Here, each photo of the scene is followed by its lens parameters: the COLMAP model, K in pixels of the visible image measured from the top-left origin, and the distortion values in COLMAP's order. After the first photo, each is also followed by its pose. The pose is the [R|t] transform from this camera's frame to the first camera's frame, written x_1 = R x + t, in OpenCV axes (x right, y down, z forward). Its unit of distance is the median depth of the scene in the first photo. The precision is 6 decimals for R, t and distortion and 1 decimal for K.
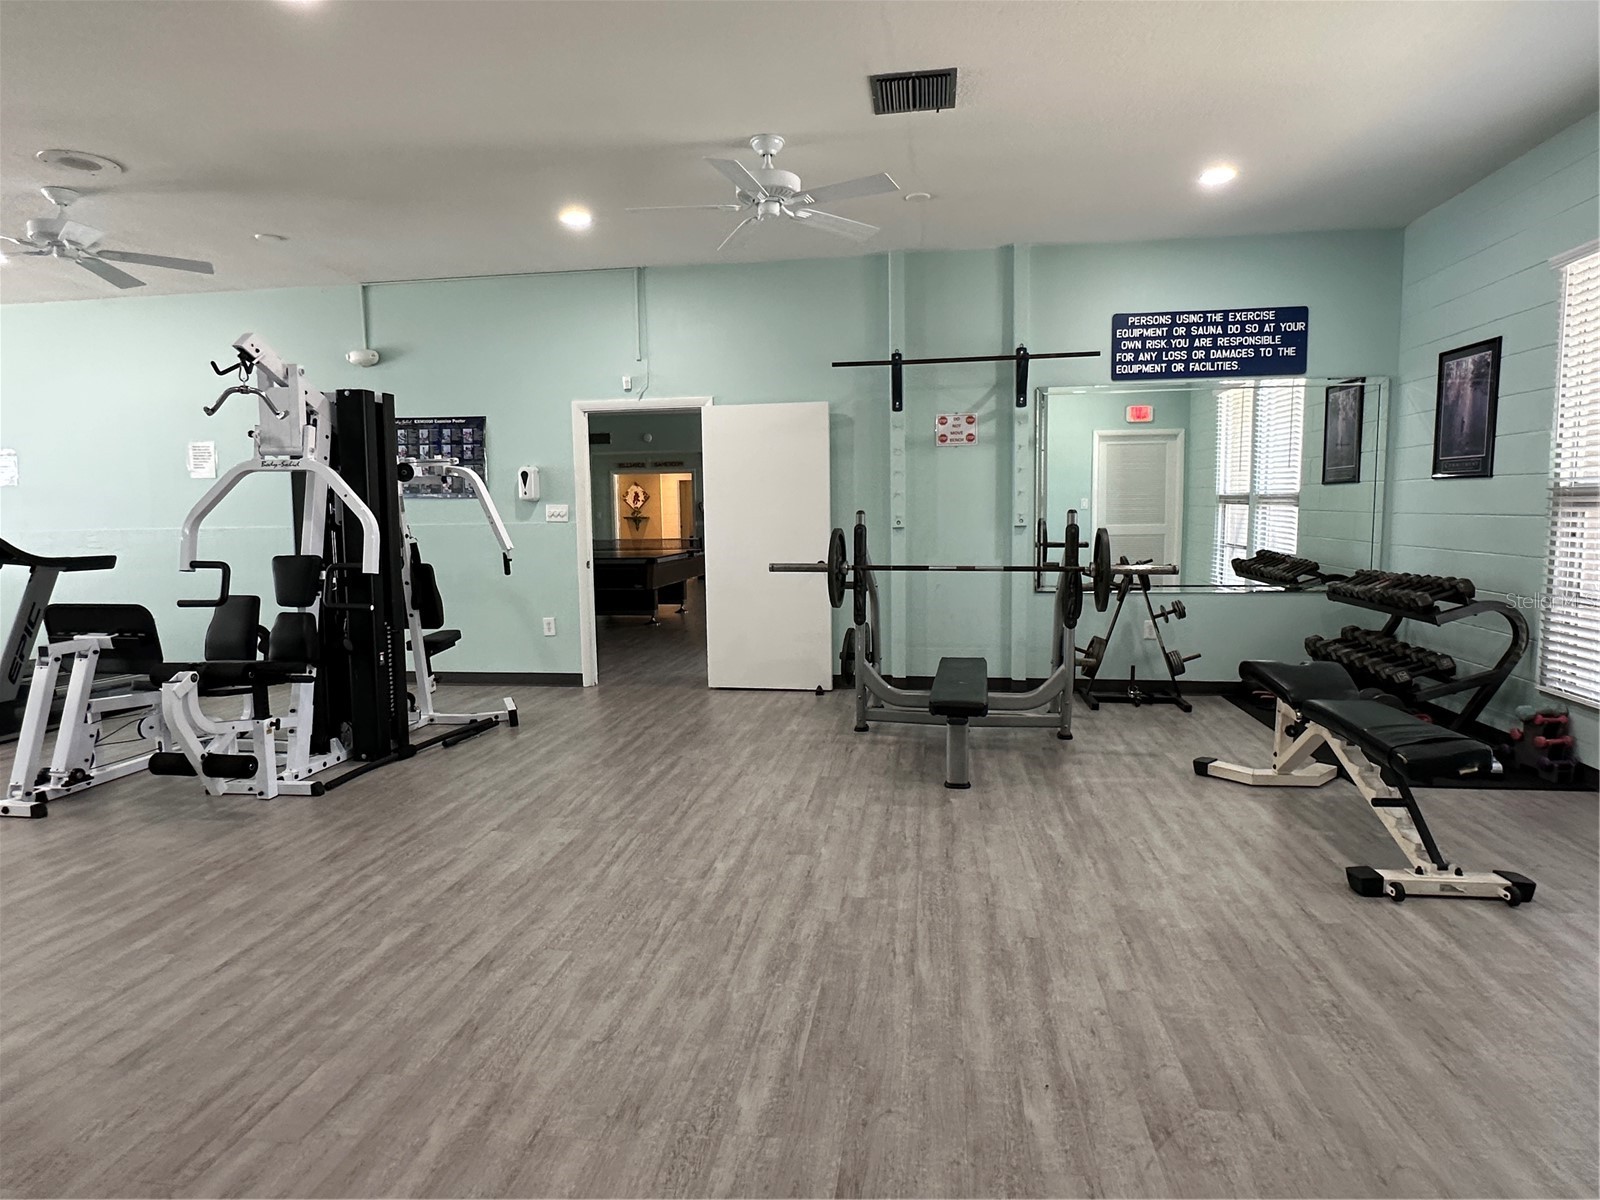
lens RADIAL K [[896.2, 0, 800.0], [0, 896.2, 600.0], [0, 0, 1]] dist [-0.001217, -0.000242]
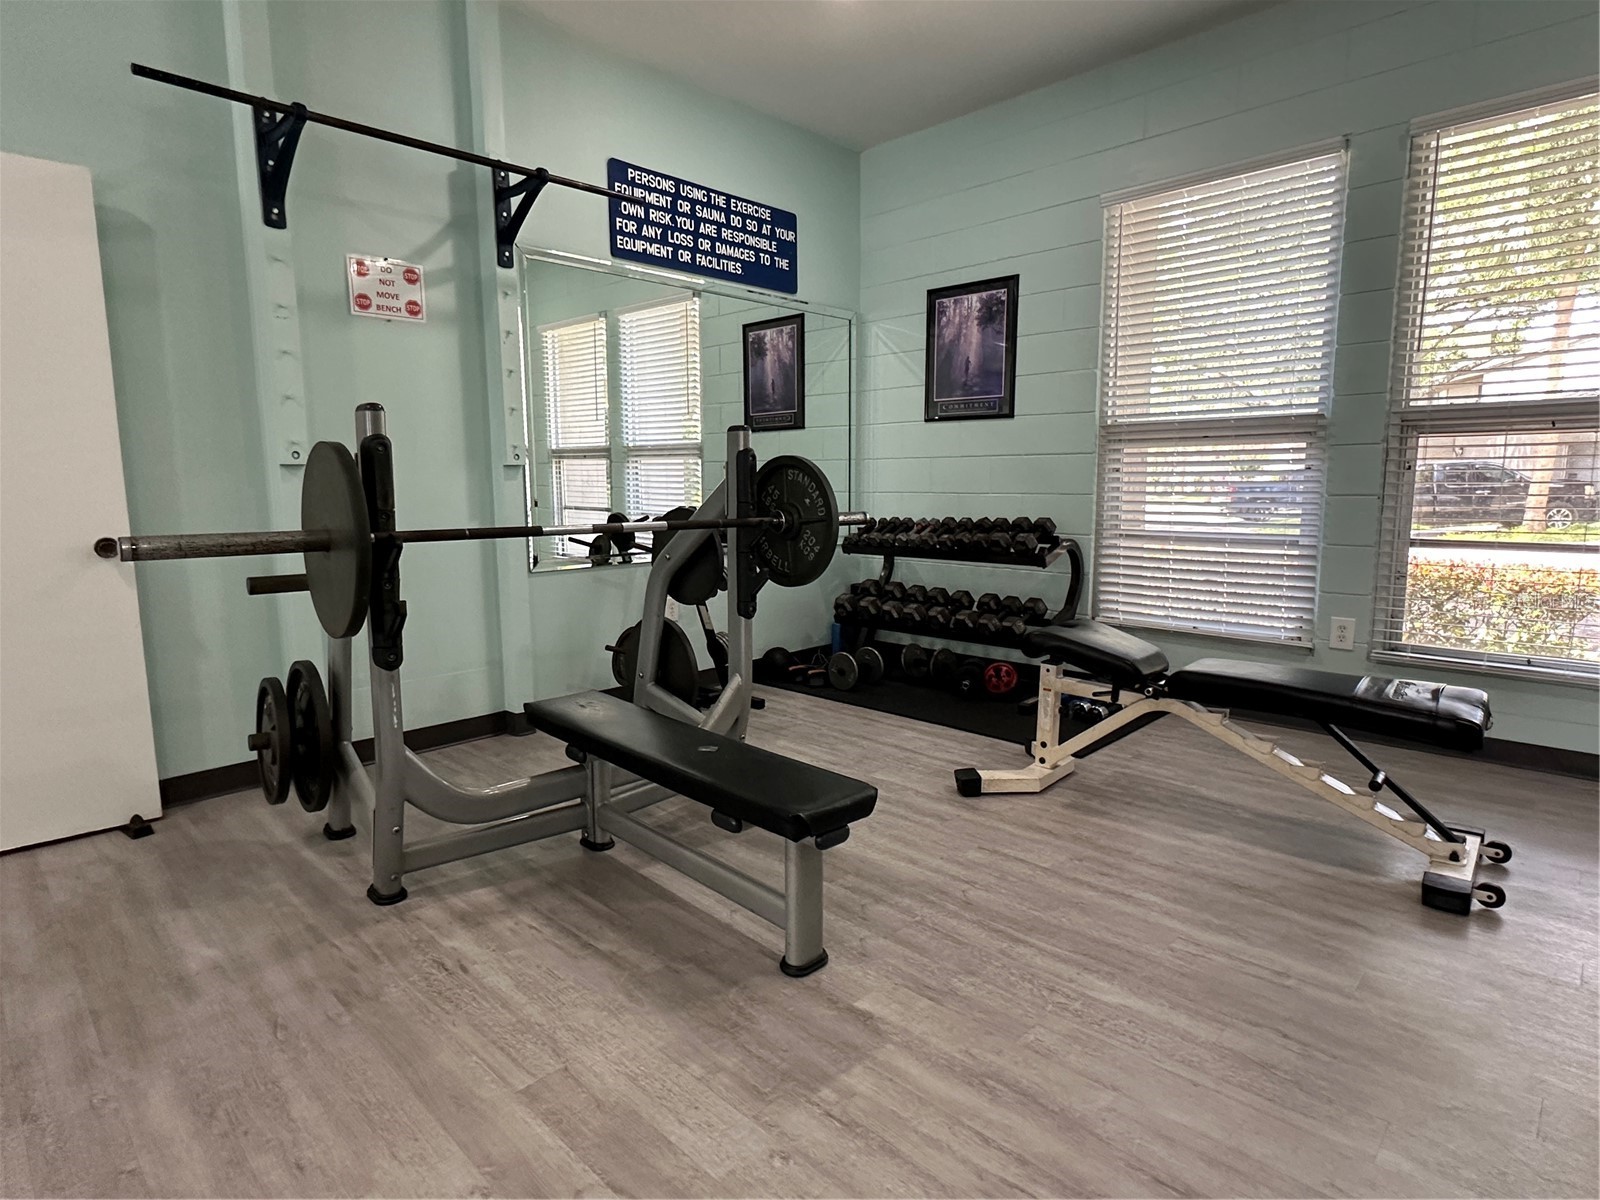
lens RADIAL K [[859.6, 0, 805.3], [0, 859.6, 597.6], [0, 0, 1]] dist [-0.001296, -0.000132]
pose [[0.581355, -0.101716, 0.807267, -0.129712], [0.080551, 0.994476, 0.067296, -0.016328], [-0.809653, 0.025903, 0.586337, 0.509196]]
